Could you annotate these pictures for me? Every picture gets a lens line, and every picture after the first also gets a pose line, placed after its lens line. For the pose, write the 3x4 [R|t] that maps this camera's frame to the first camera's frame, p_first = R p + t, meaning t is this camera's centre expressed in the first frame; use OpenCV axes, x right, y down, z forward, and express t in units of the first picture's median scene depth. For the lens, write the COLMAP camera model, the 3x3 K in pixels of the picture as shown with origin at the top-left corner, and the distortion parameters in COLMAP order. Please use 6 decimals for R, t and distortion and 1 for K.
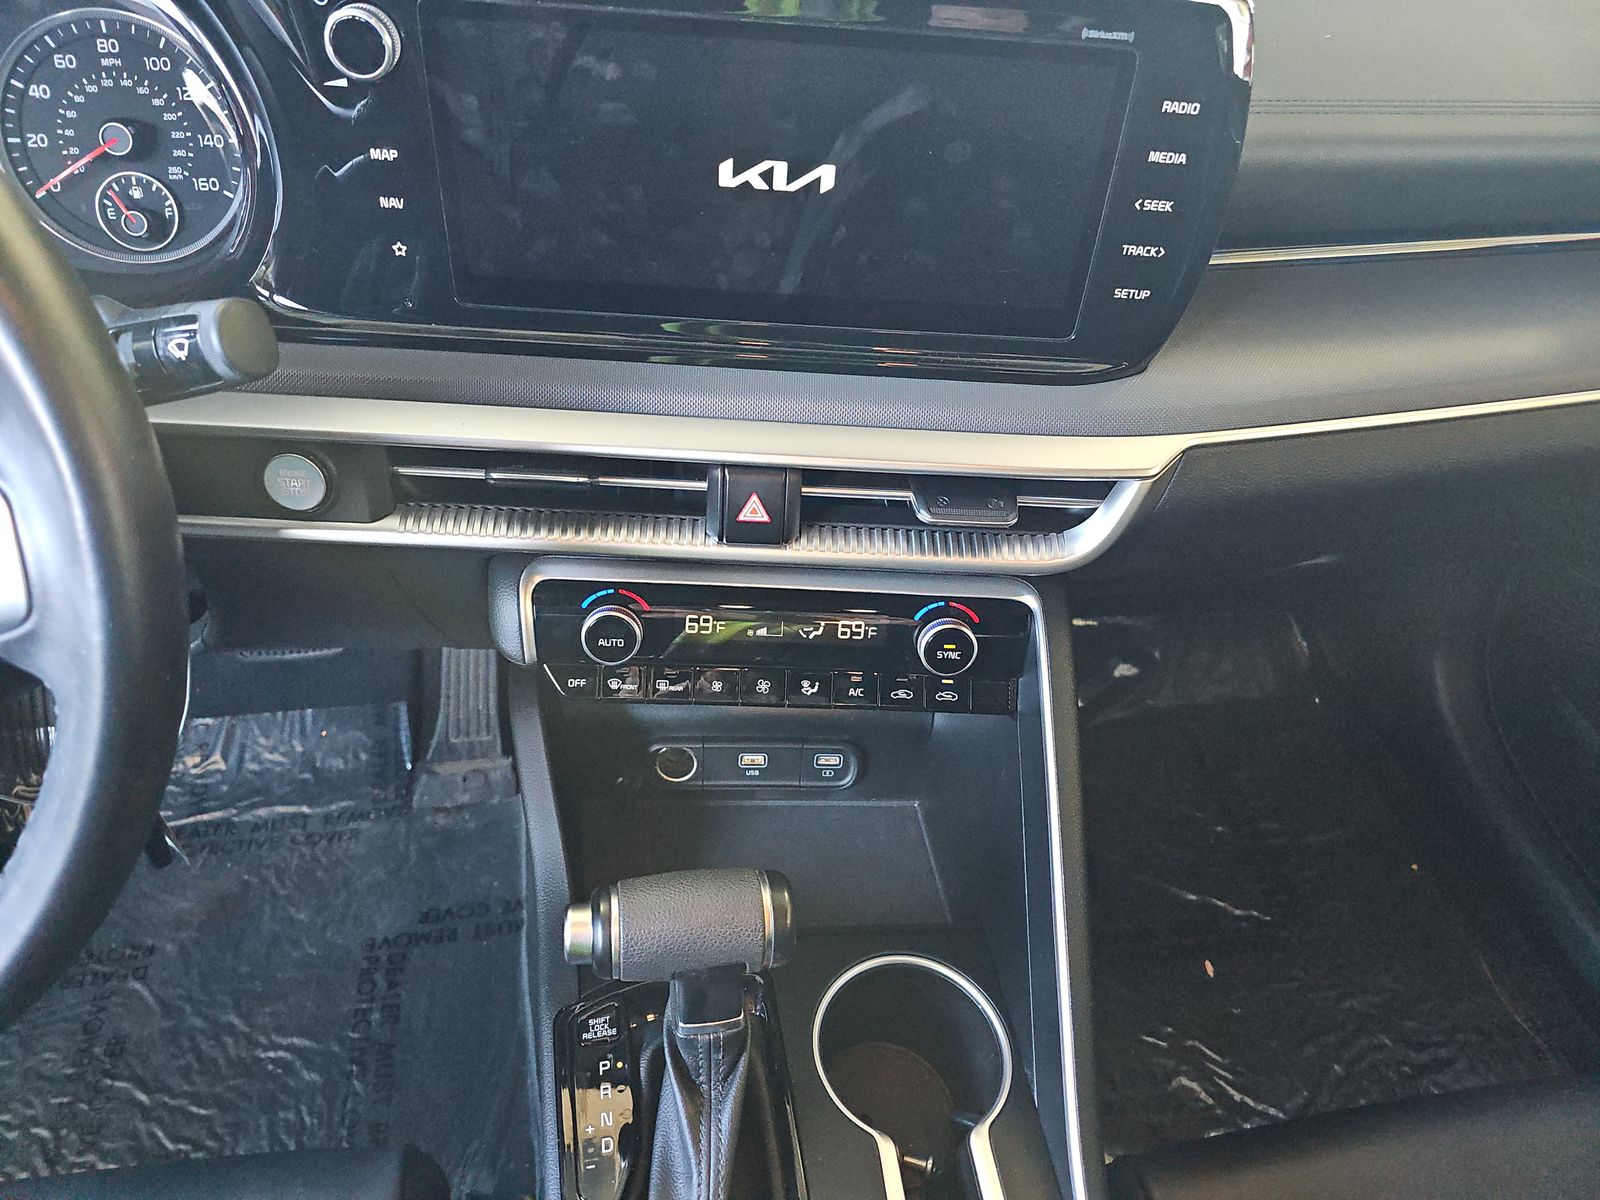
lens RADIAL K [[1045.4, 0, 791.4], [0, 1045.4, 596.2], [0, 0, 1]] dist [-0.004503, -0.010395]
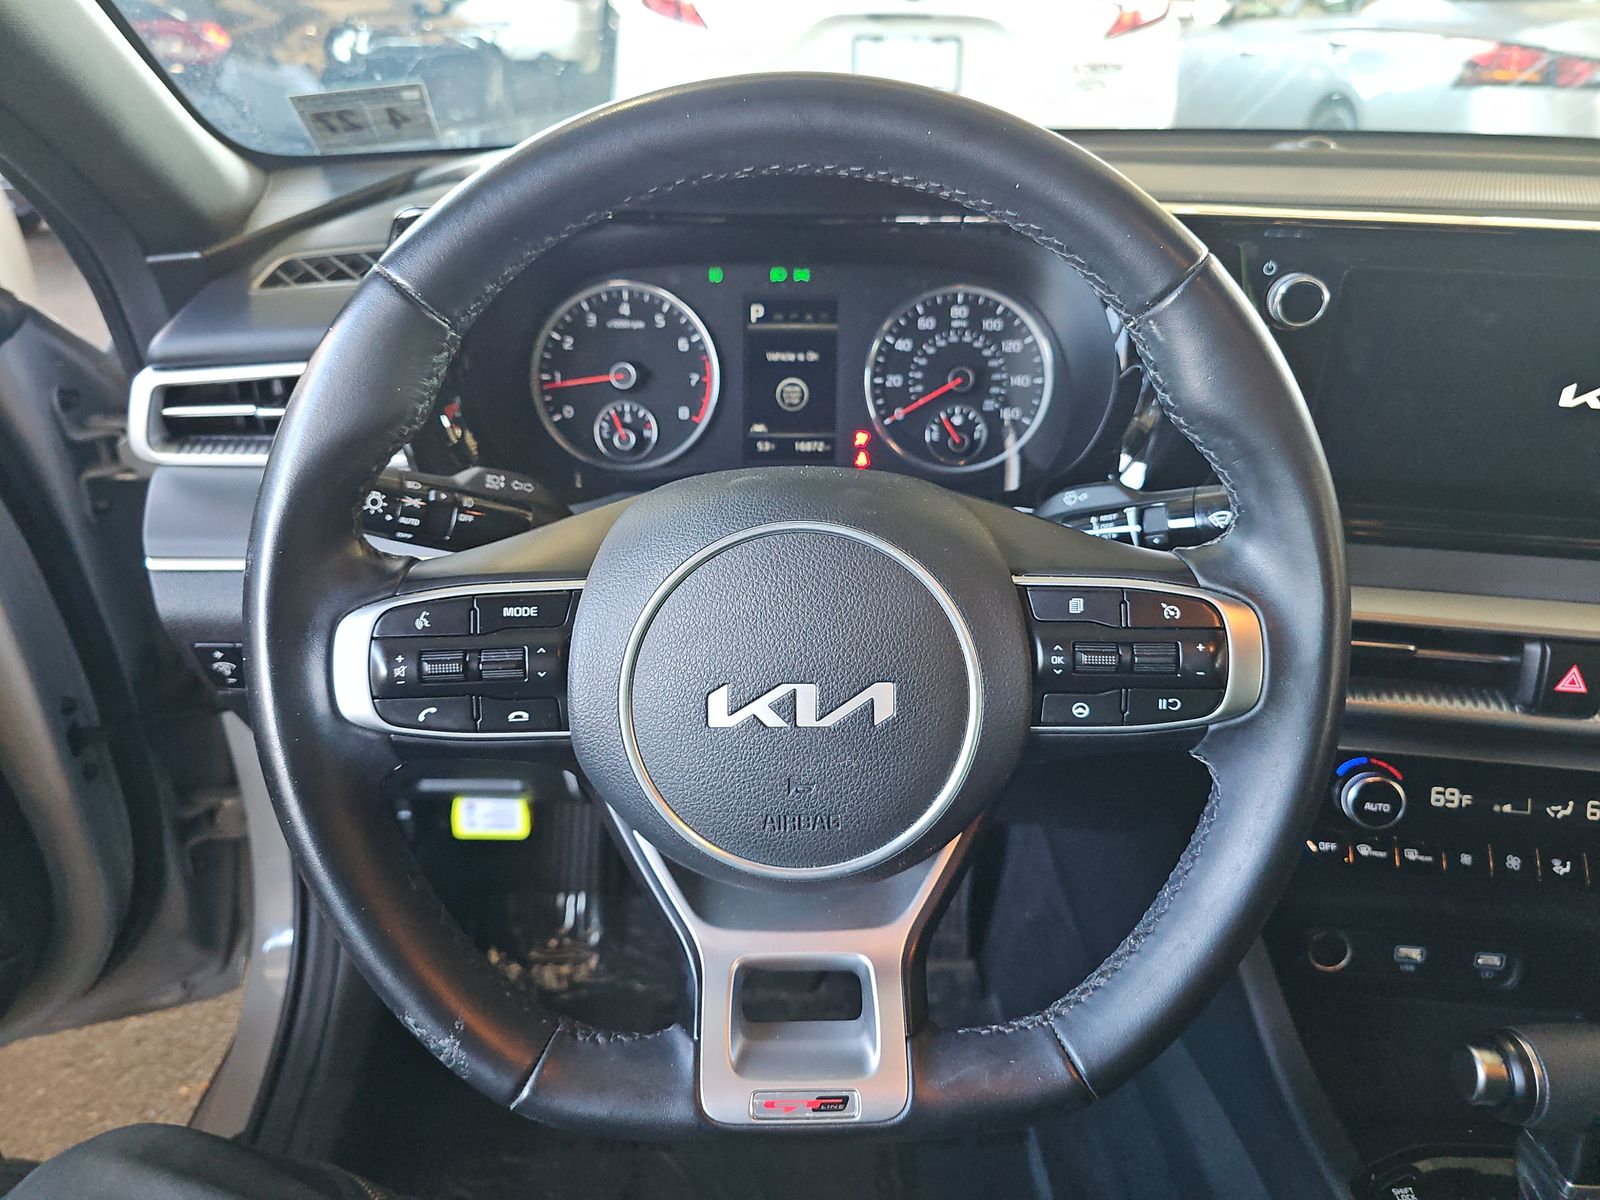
lens RADIAL K [[1045.4, 0, 808.5], [0, 1045.4, 604.9], [0, 0, 1]] dist [-0.004503, -0.010395]
pose [[0.984289, 0.026349, -0.174585, -0.595627], [-0.067350, 0.970068, -0.233305, 0.139210], [0.163212, 0.241398, 0.956603, -0.189134]]
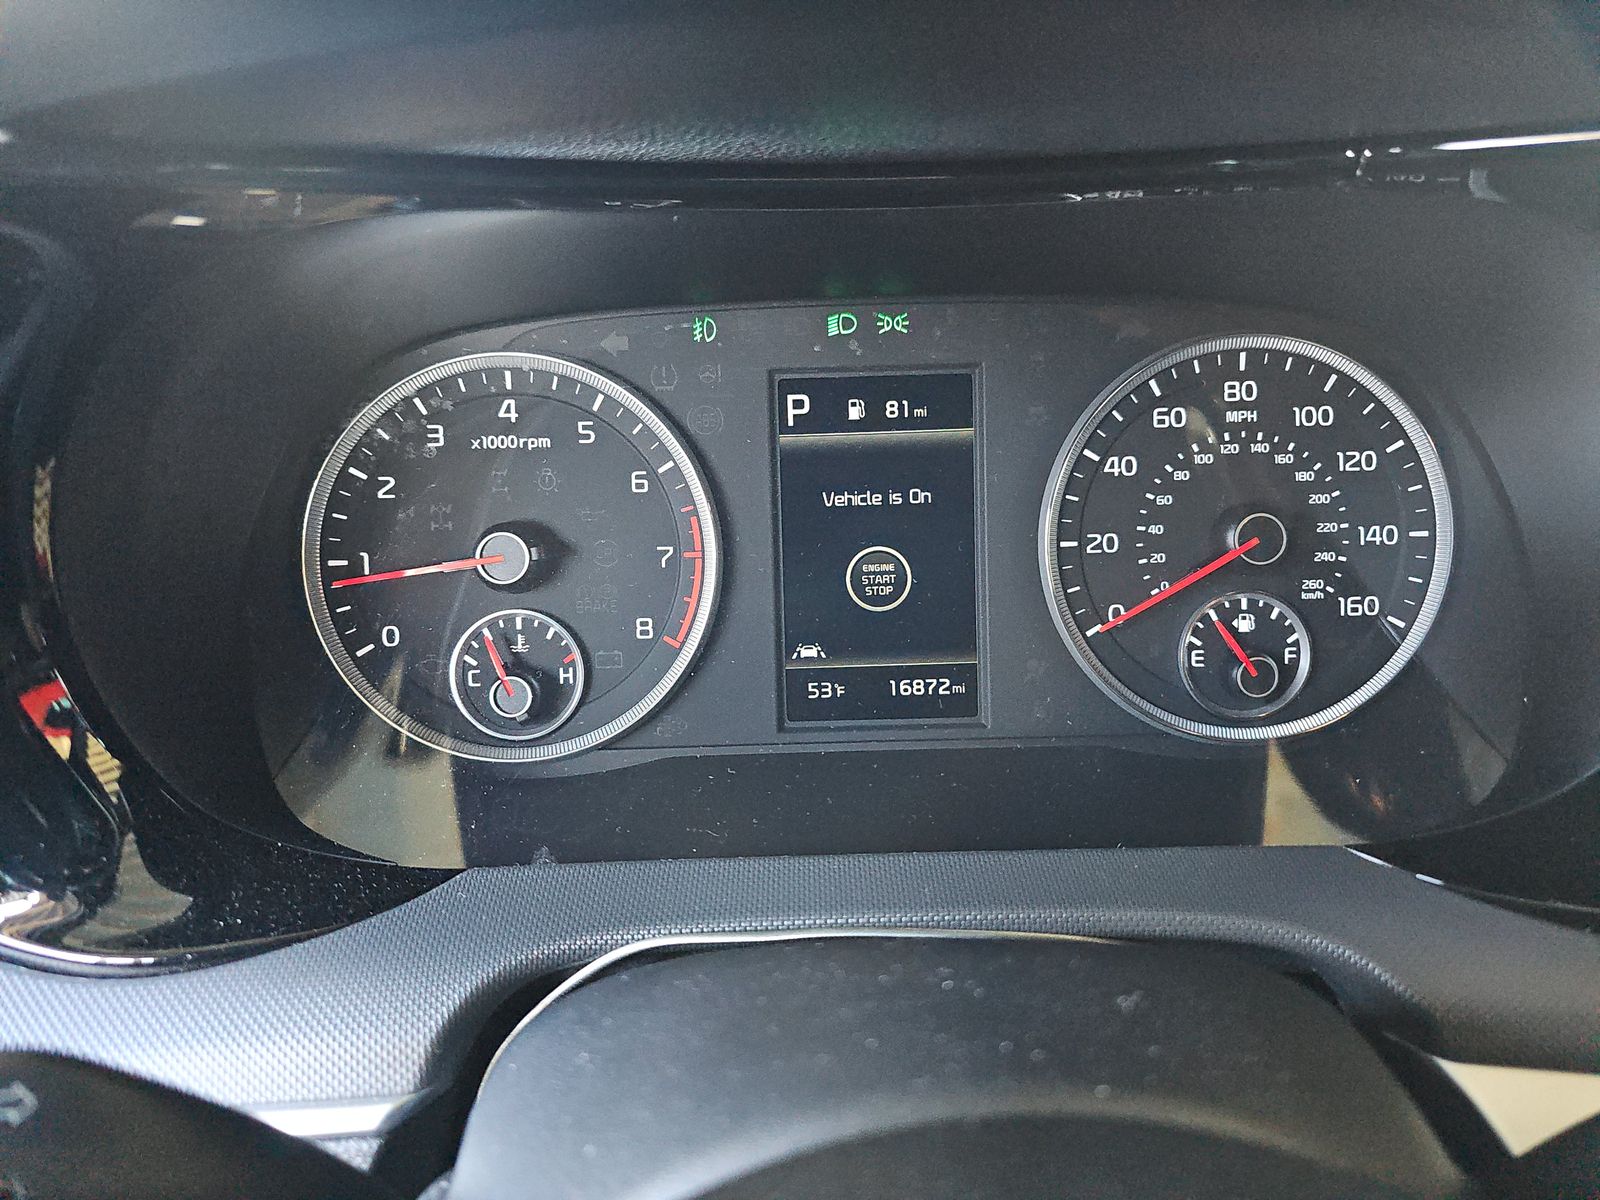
lens RADIAL K [[1045.4, 0, 794.3], [0, 1045.4, 585.6], [0, 0, 1]] dist [-0.004503, -0.010395]
pose [[0.987294, -0.026581, -0.156666, -0.805003], [-0.023781, 0.950091, -0.311067, -0.228601], [0.157115, 0.310840, 0.937386, 0.425257]]
